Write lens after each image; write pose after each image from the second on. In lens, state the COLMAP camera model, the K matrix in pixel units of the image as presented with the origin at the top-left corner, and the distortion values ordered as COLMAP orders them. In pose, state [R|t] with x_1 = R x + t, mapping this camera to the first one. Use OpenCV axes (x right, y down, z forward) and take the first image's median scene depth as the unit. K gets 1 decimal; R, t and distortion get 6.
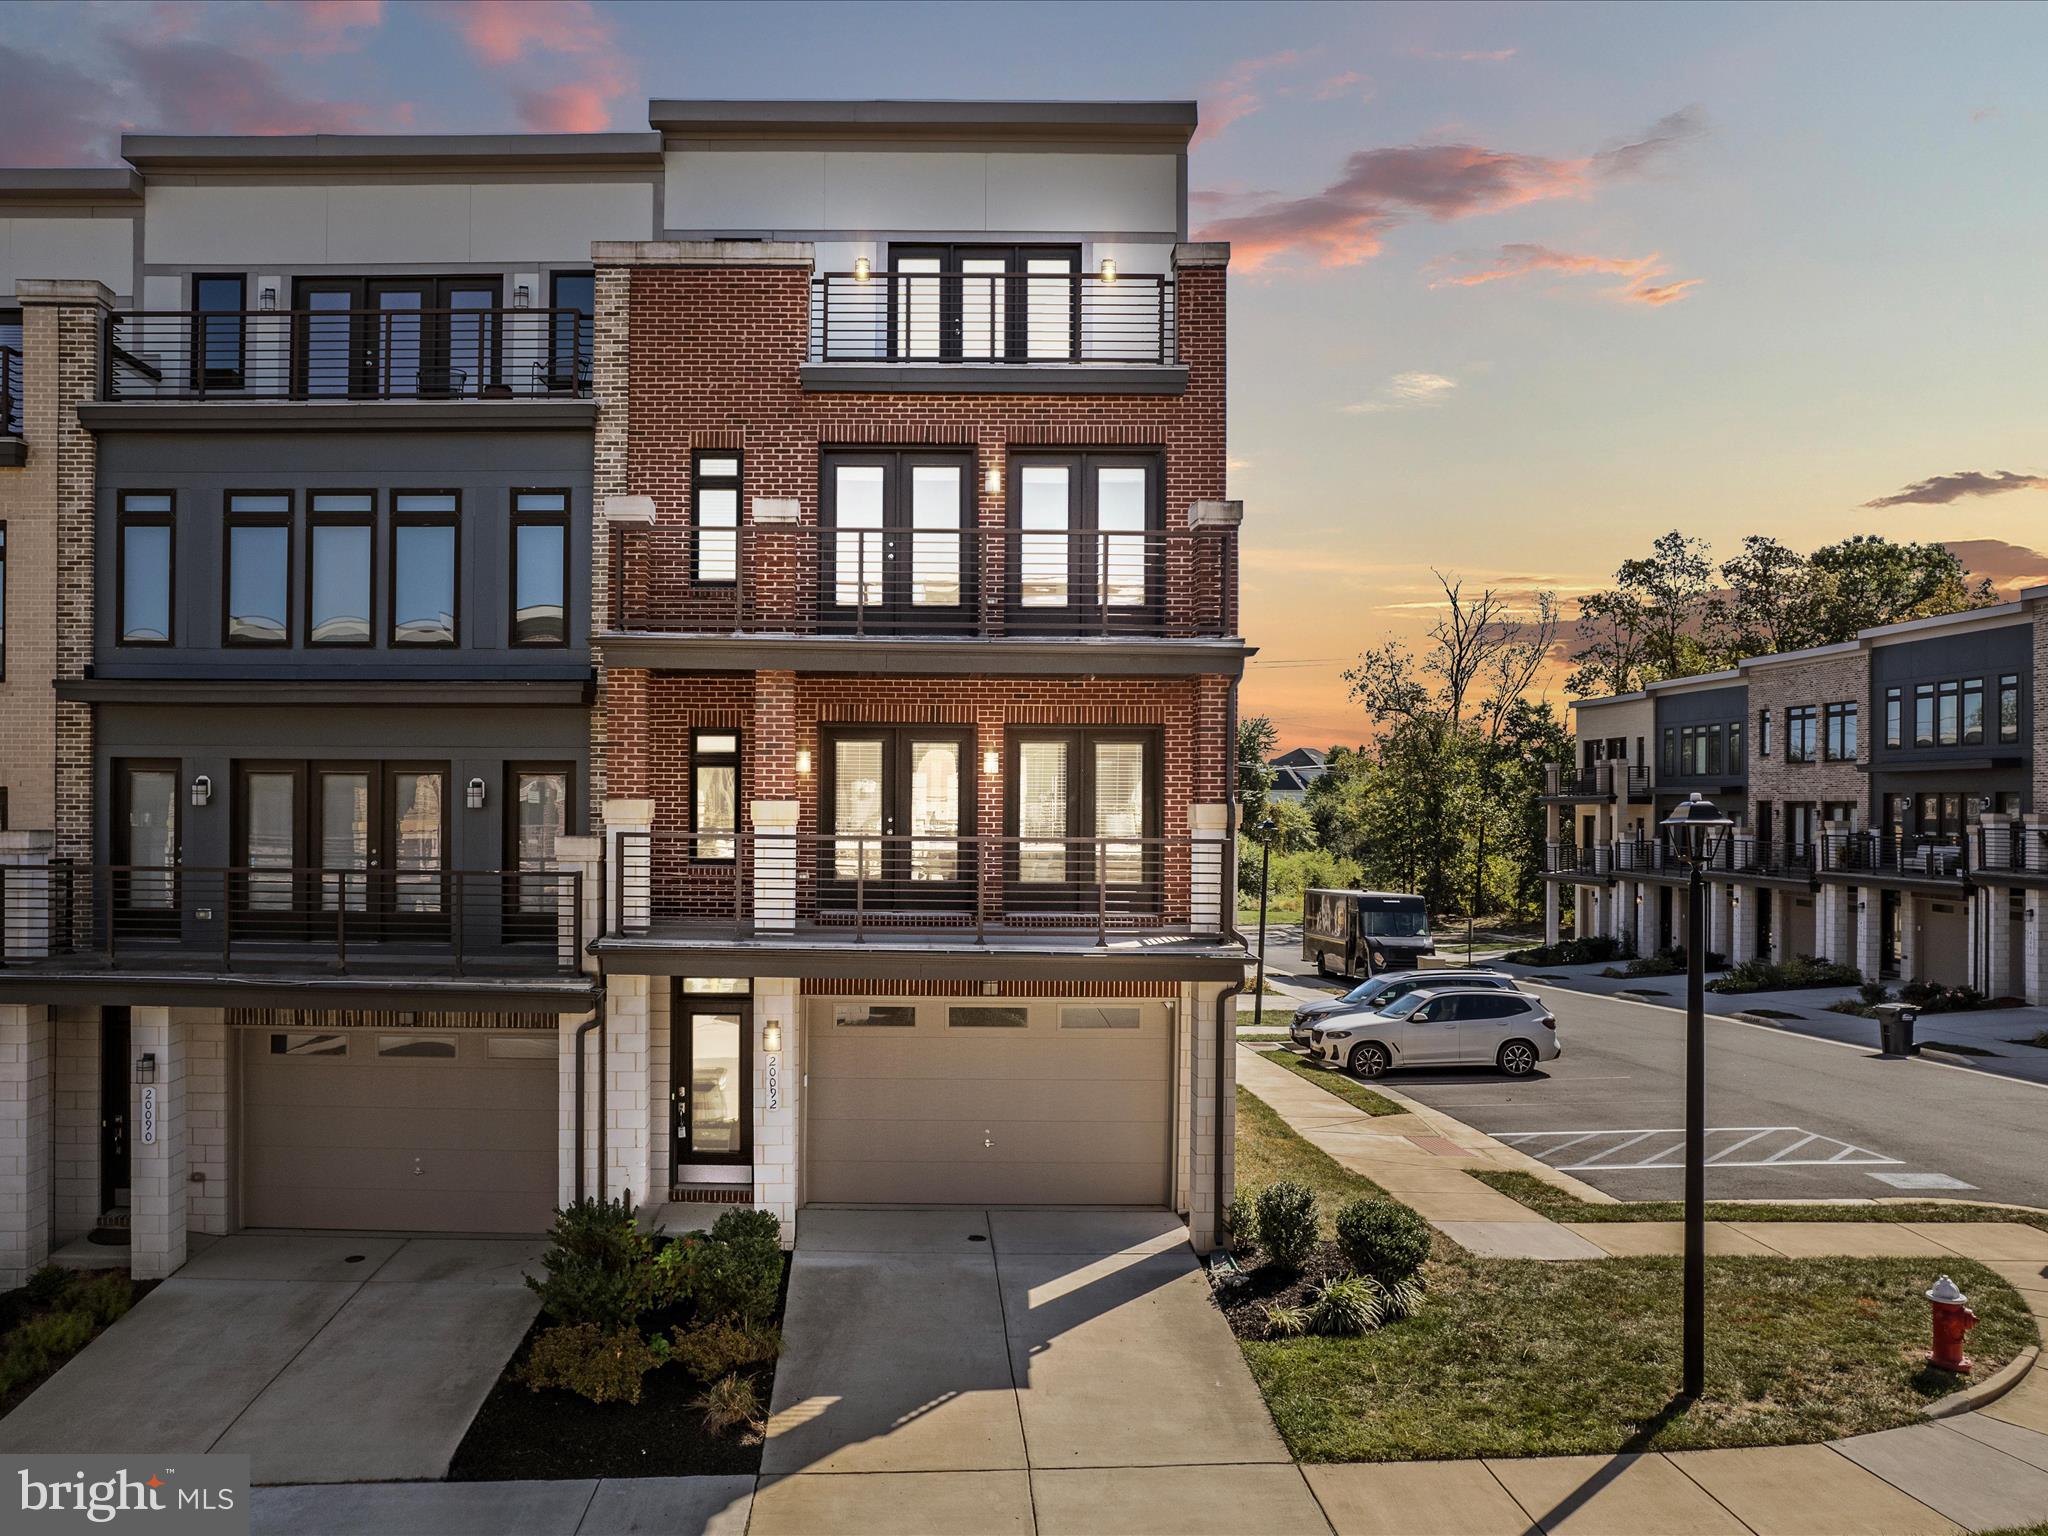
lens RADIAL K [[1527.0, 0, 1010.3], [0, 1527.0, 788.0], [0, 0, 1]] dist [-0.017950, 0.008118]
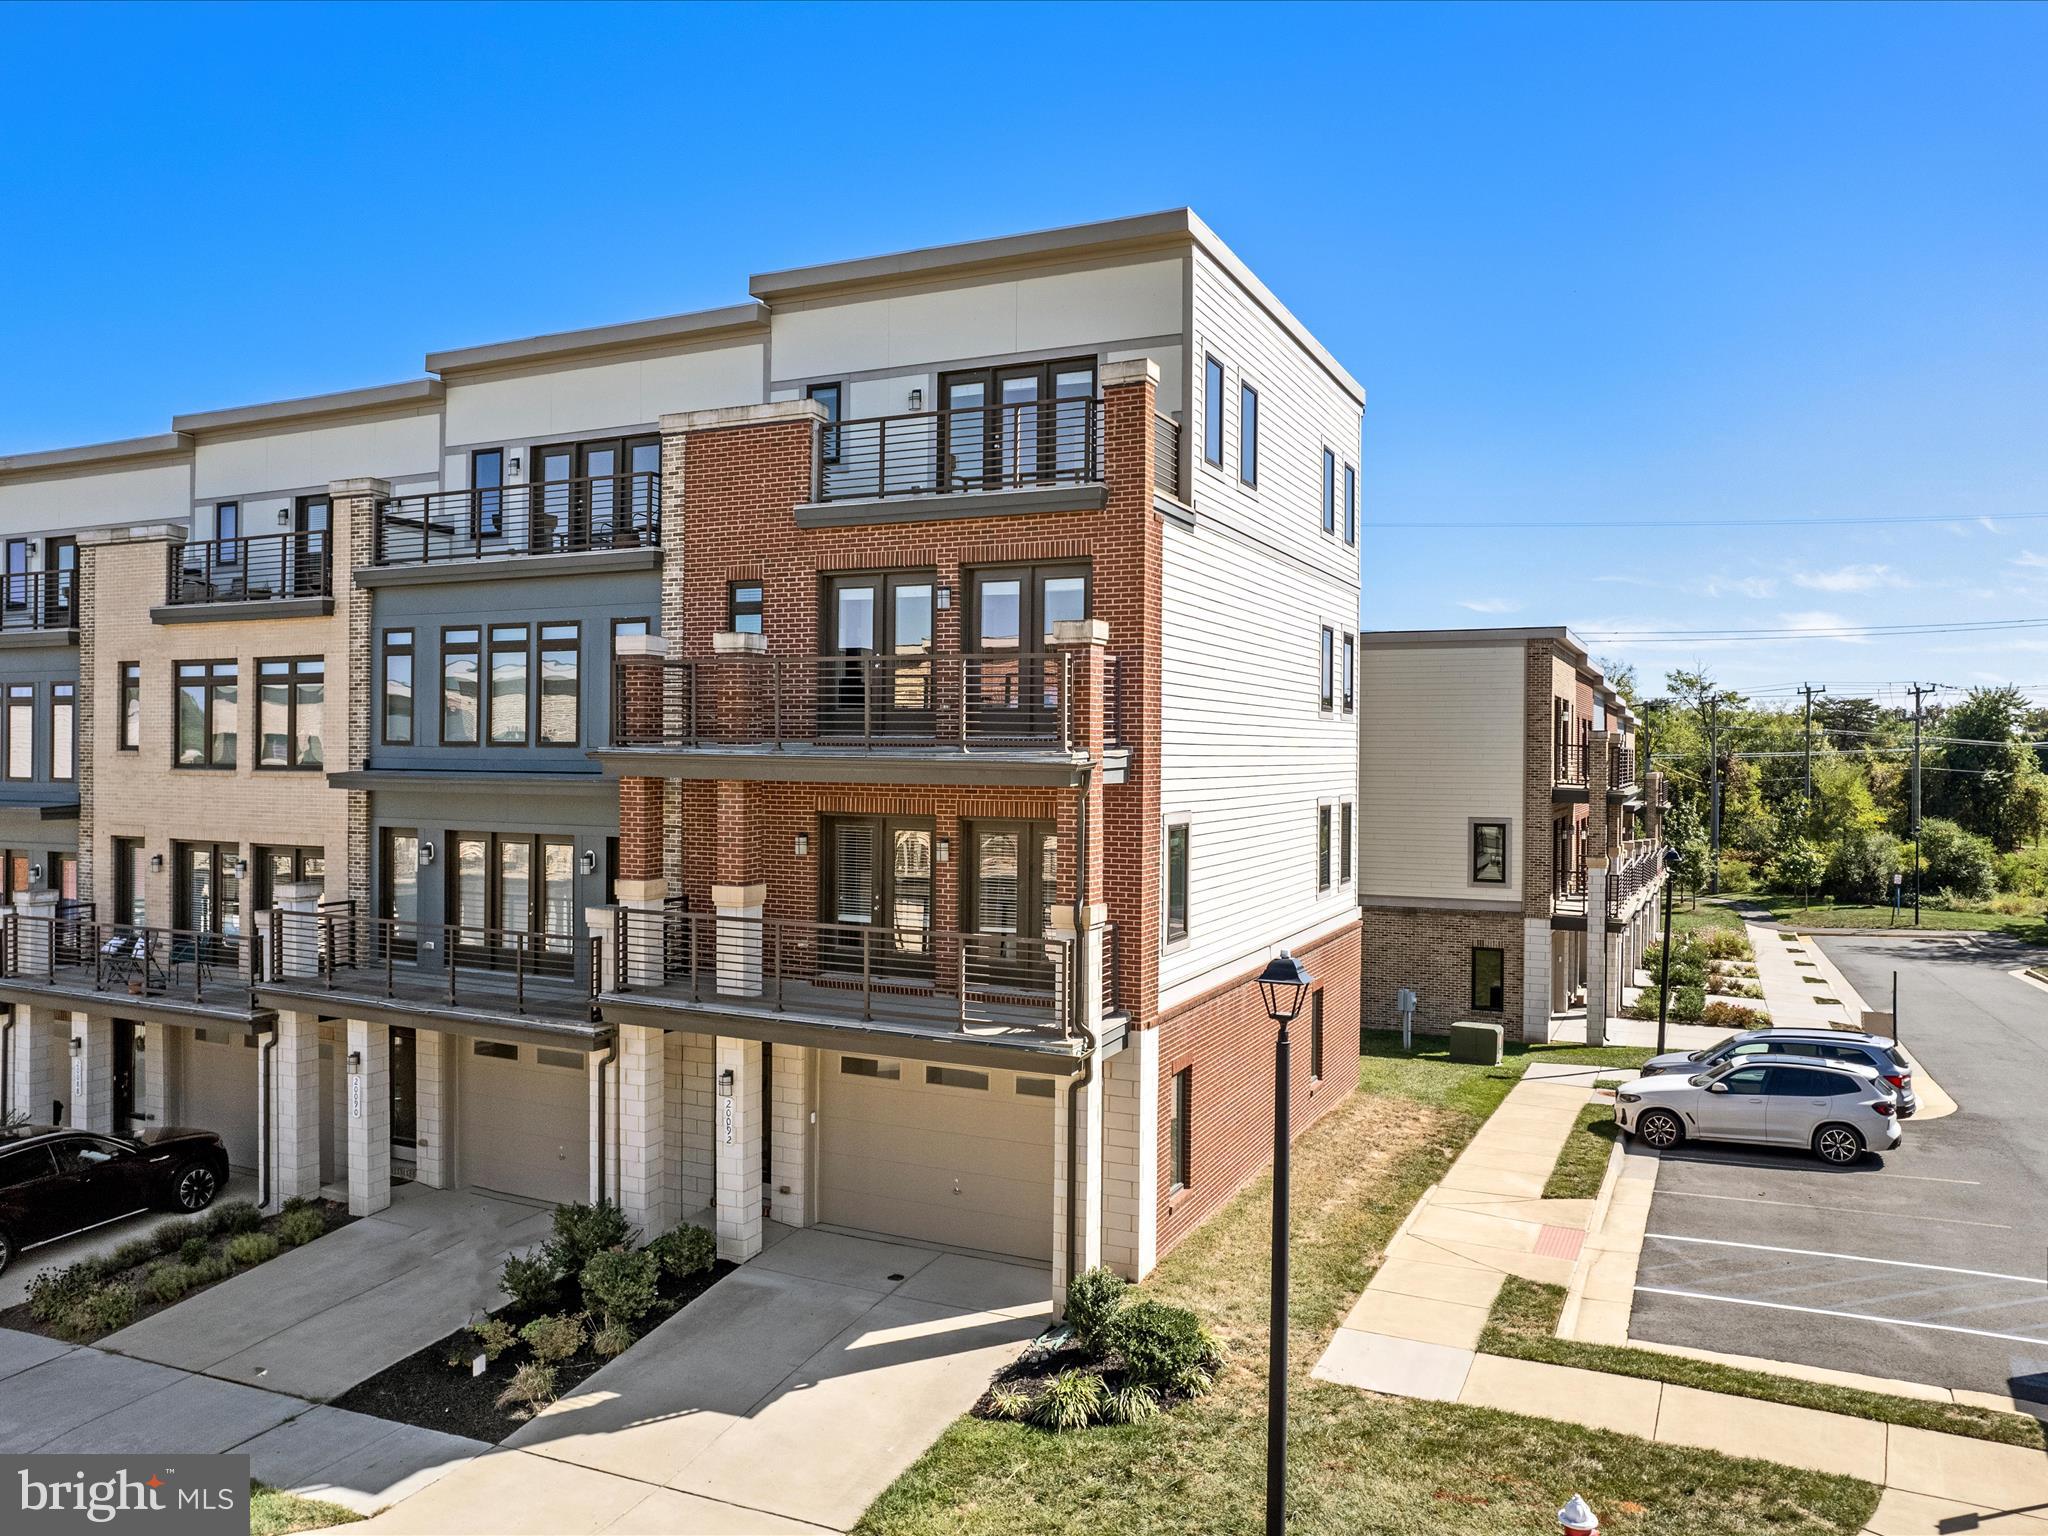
lens RADIAL K [[1527.0, 0, 1011.5], [0, 1527.0, 755.8], [0, 0, 1]] dist [-0.017950, 0.008118]
pose [[0.899897, 0.003050, -0.436092, 0.515570], [-0.000044, 0.999976, 0.006903, -0.093298], [0.436103, -0.006192, 0.899876, 0.017551]]
